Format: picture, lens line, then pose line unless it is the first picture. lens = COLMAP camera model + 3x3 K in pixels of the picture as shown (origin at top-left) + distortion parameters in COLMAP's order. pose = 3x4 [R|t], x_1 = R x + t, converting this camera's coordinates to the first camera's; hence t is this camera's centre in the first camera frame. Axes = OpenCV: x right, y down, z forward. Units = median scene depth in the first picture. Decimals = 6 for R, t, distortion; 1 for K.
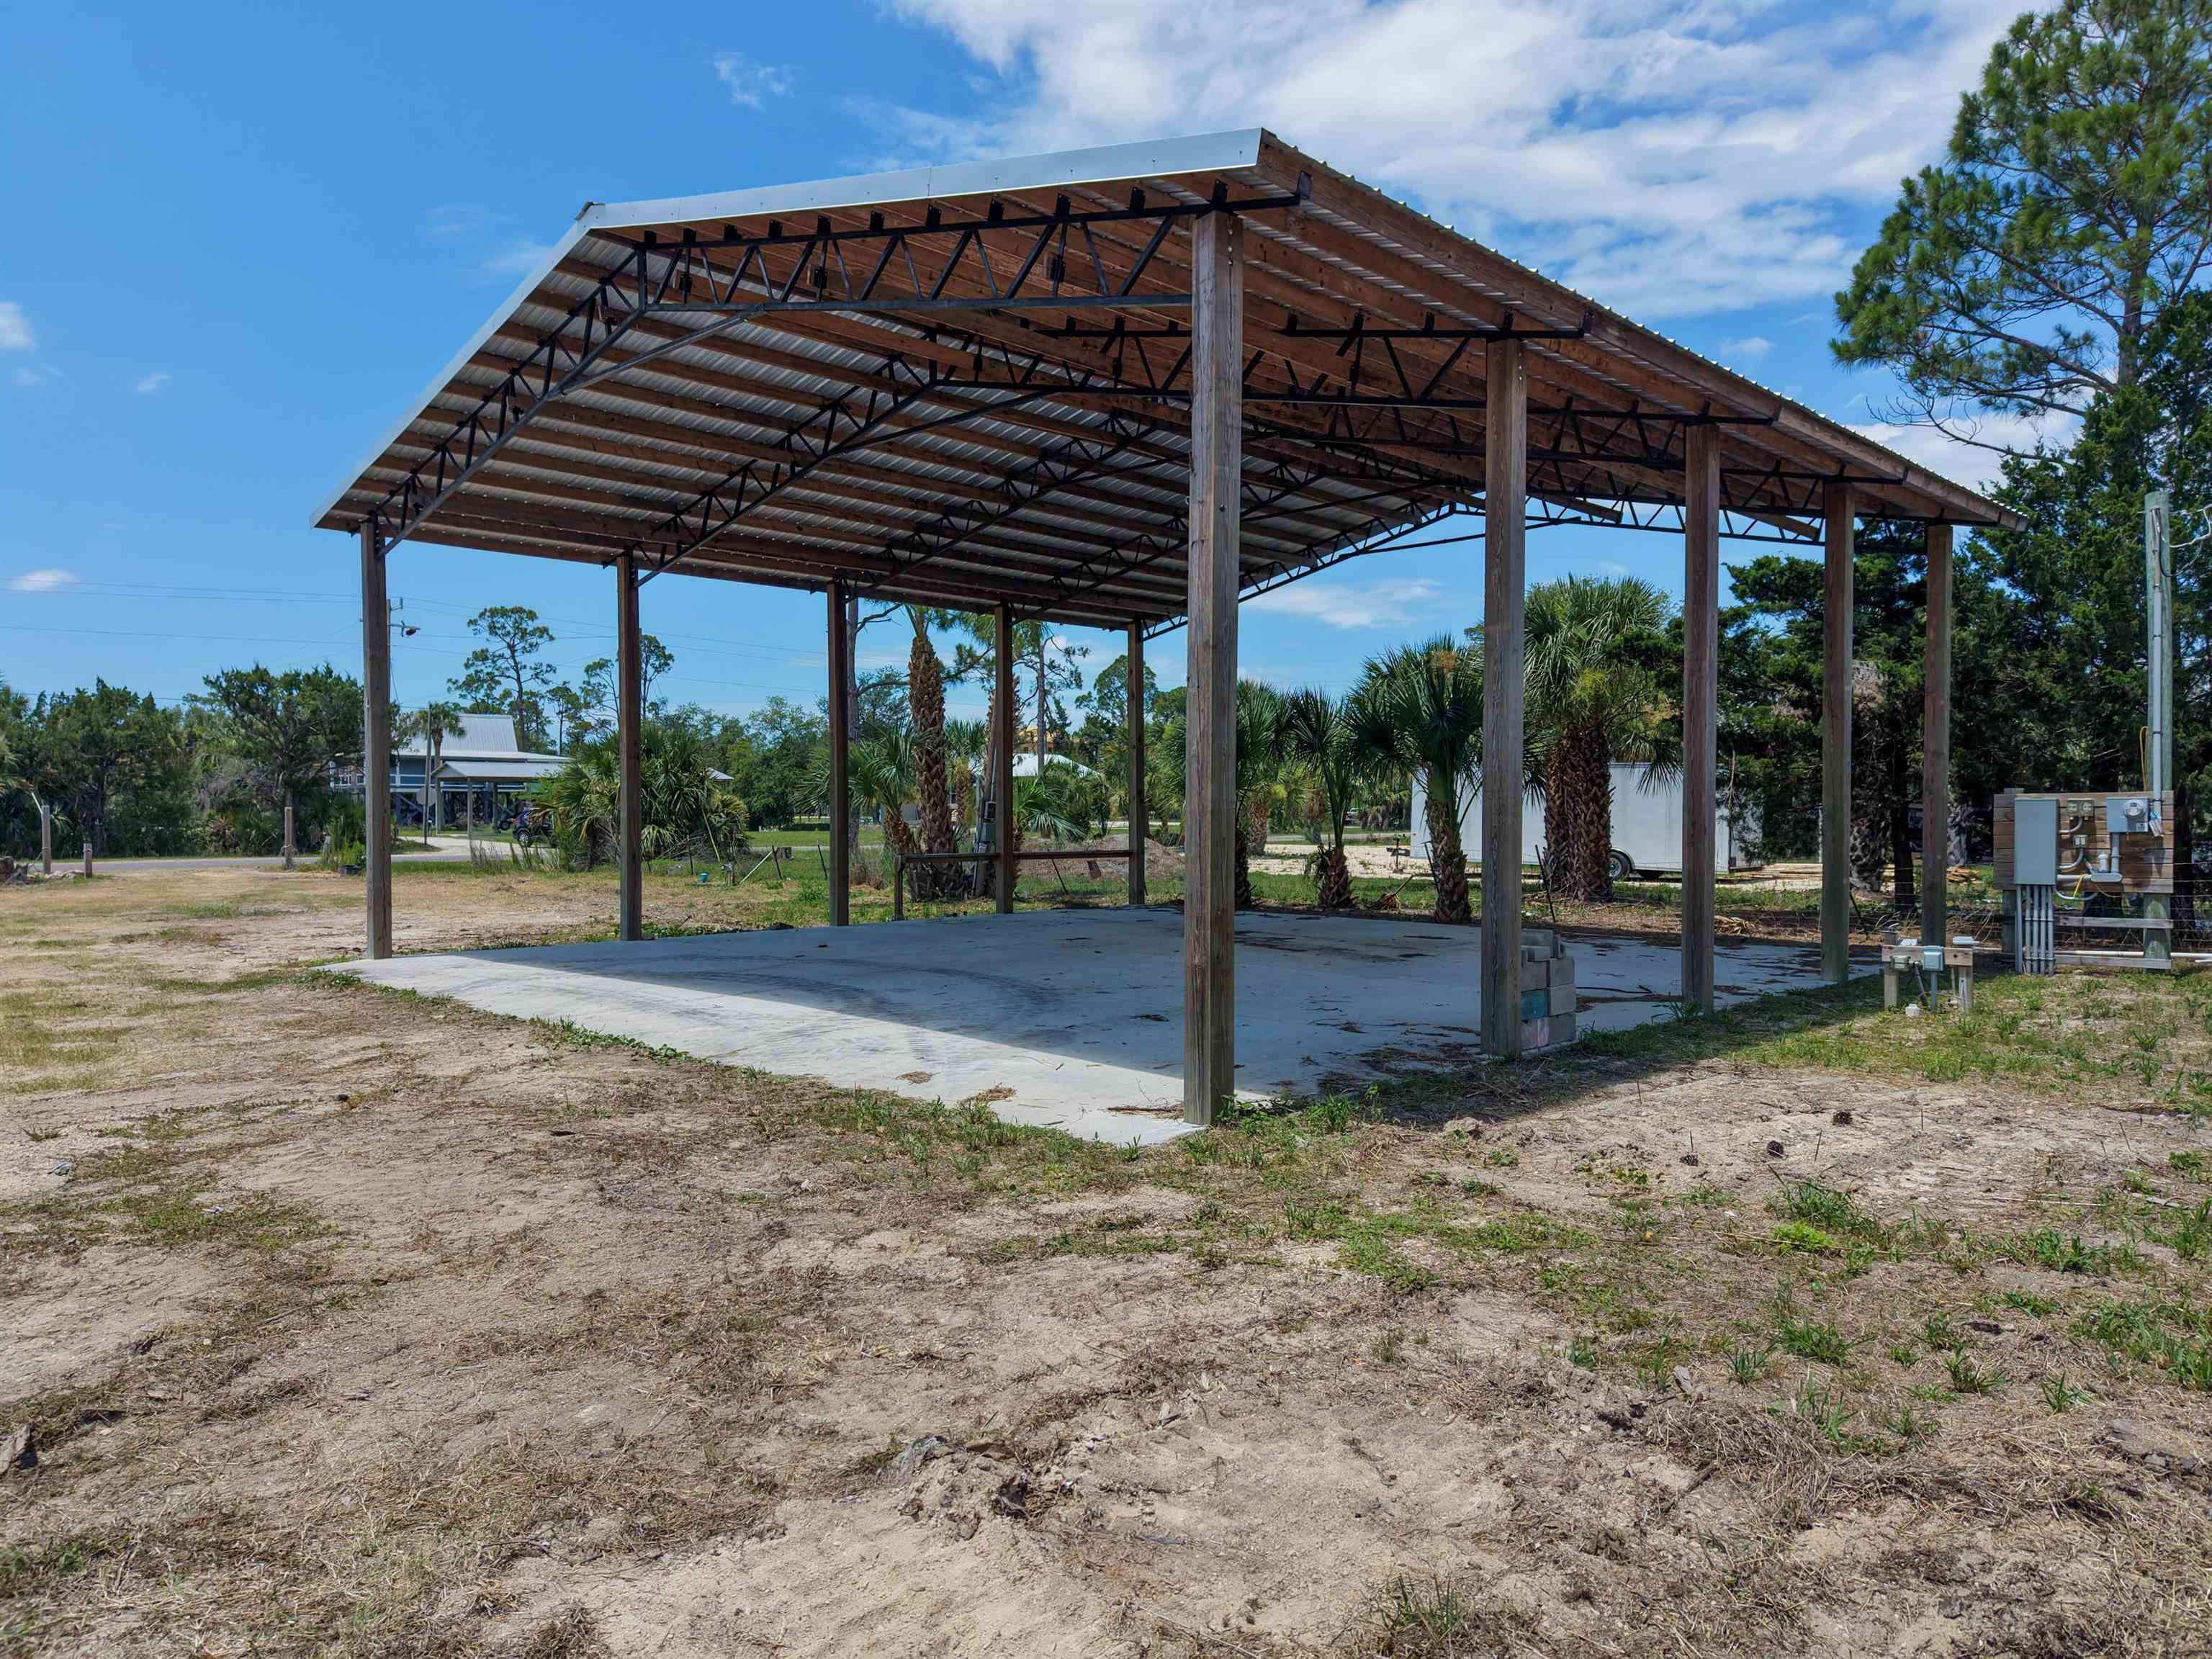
lens RADIAL K [[1478.8, 0, 1107.9], [0, 1478.8, 824.8], [0, 0, 1]] dist [0.026454, -0.023405]
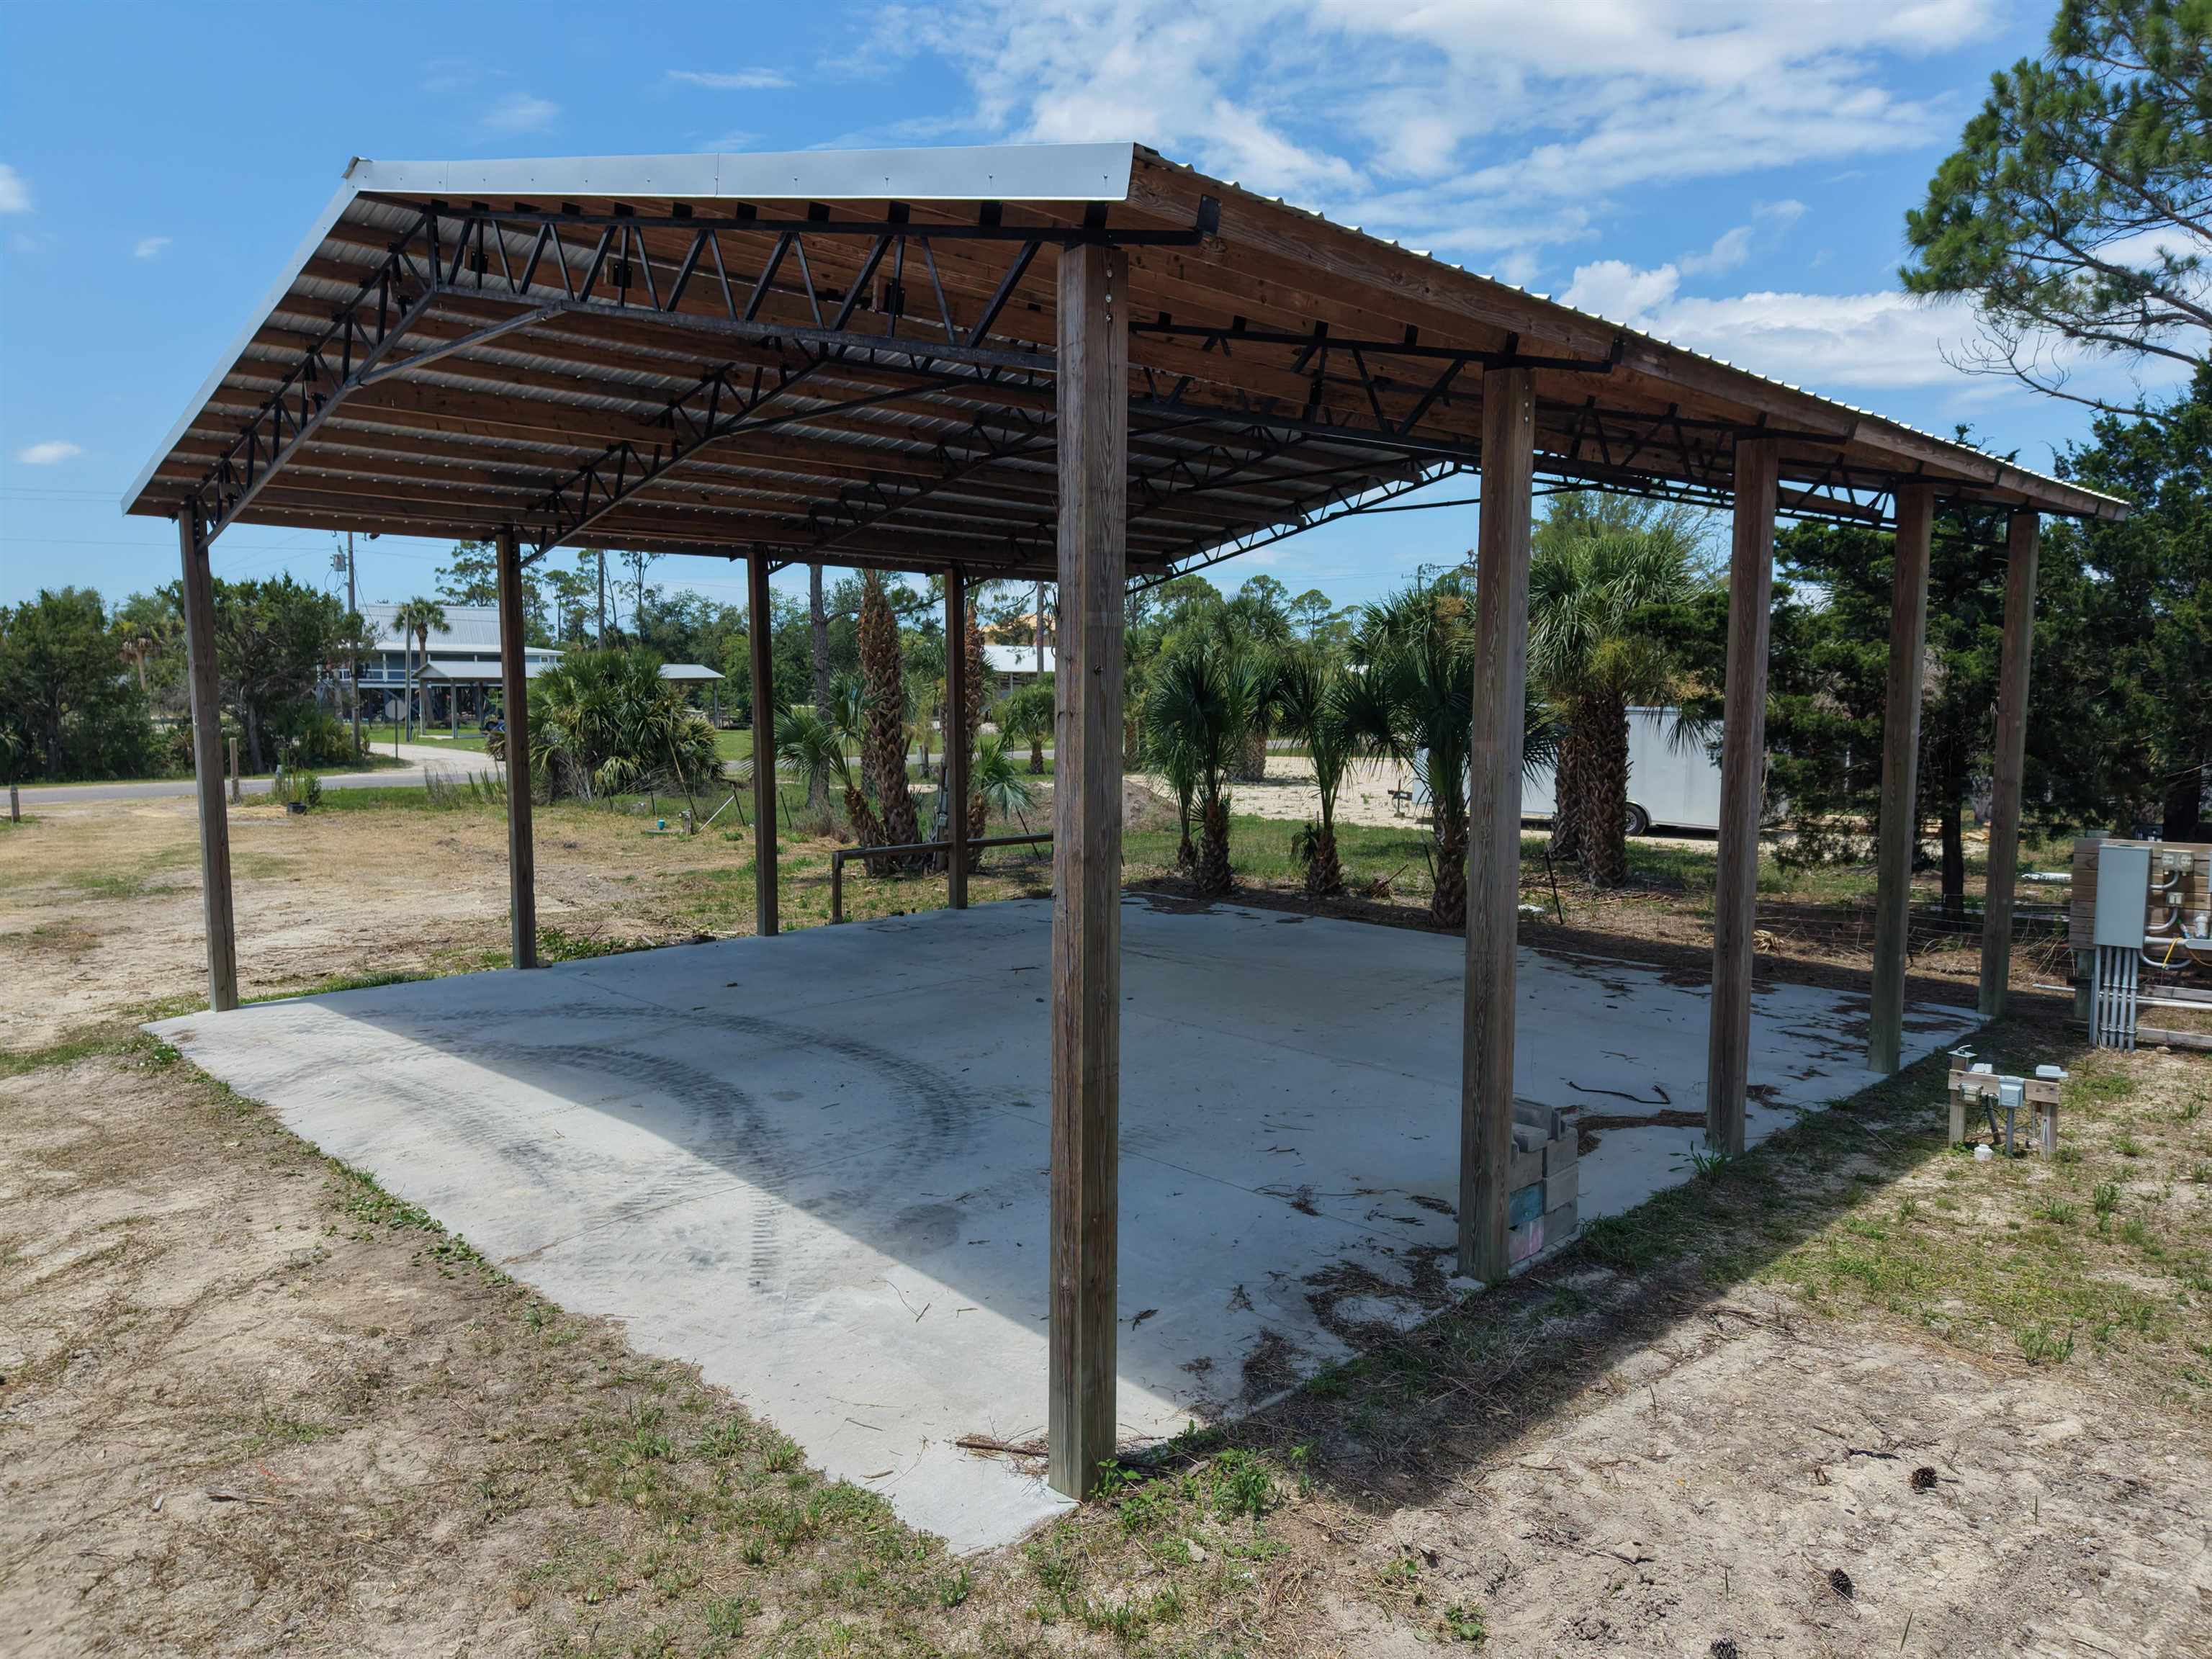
lens RADIAL K [[1478.8, 0, 1106.7], [0, 1478.8, 830.1], [0, 0, 1]] dist [0.026454, -0.023405]
pose [[0.999962, 0.002816, -0.008302, 0.032713], [-0.002091, 0.996287, 0.086073, -0.074157], [0.008514, -0.086053, 0.996254, 0.105230]]
